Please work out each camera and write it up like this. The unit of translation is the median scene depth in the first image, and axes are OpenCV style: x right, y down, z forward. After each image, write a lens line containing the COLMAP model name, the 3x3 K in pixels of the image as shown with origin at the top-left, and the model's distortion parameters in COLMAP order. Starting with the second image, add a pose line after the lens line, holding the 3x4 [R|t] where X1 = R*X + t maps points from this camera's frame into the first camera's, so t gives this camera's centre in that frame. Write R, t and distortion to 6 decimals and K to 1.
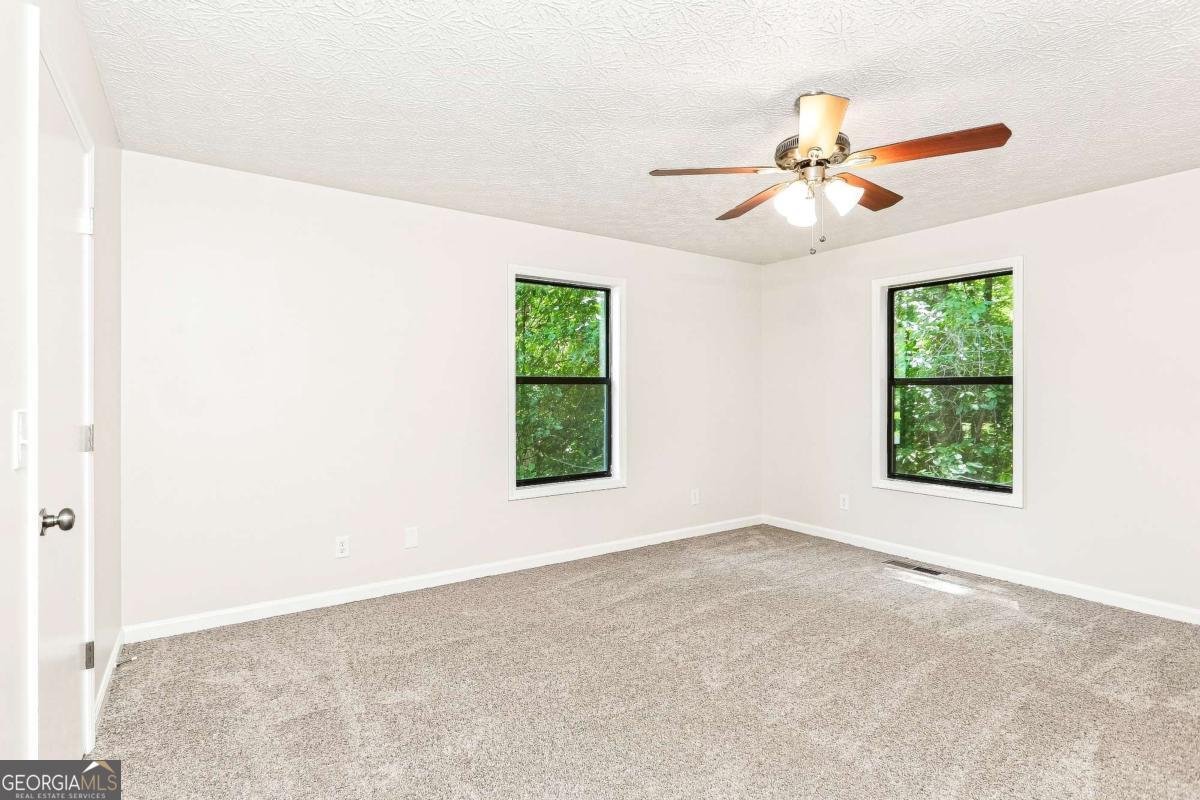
lens RADIAL K [[588.4, 0, 602.9], [0, 588.4, 403.3], [0, 0, 1]] dist [-0.002269, 0.000147]
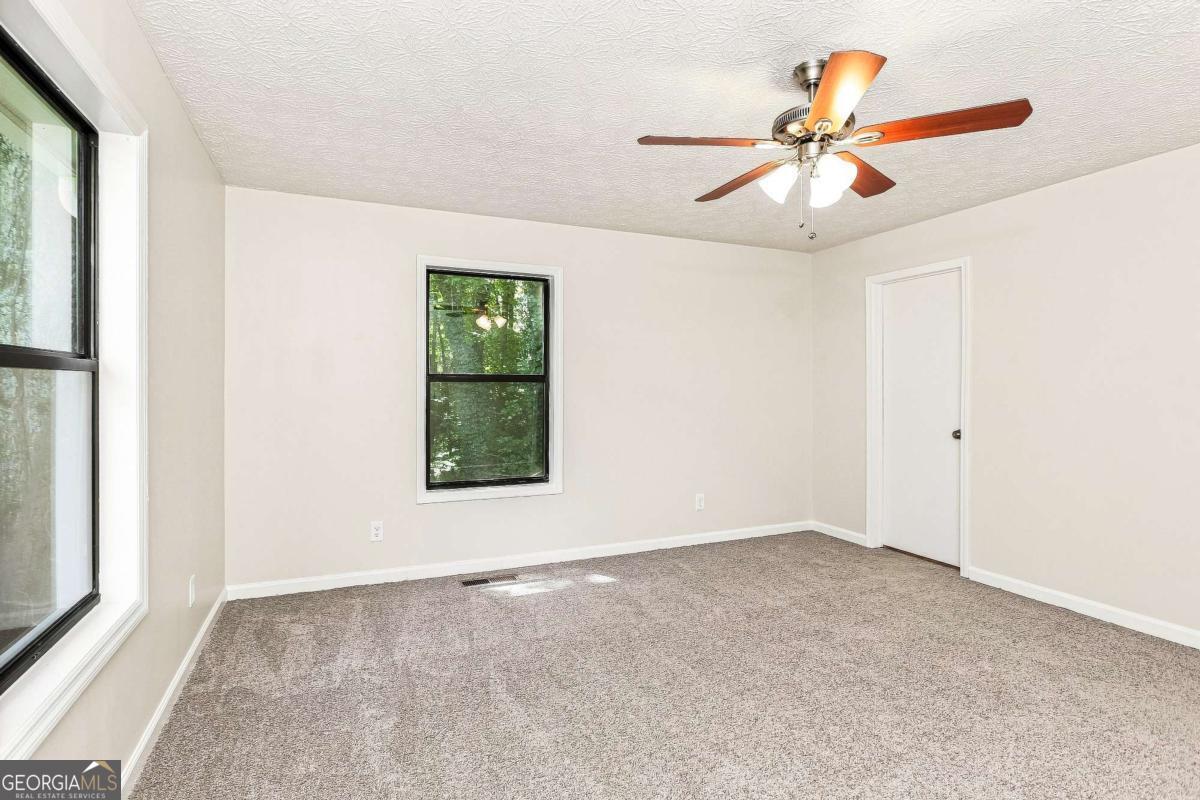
lens RADIAL K [[588.4, 0, 602.9], [0, 588.4, 403.3], [0, 0, 1]] dist [-0.002269, 0.000147]
pose [[0.169801, -0.012472, 0.985400, -0.360155], [0.021673, 0.999725, 0.008918, -0.000627], [-0.985240, 0.019843, 0.170024, 0.708656]]
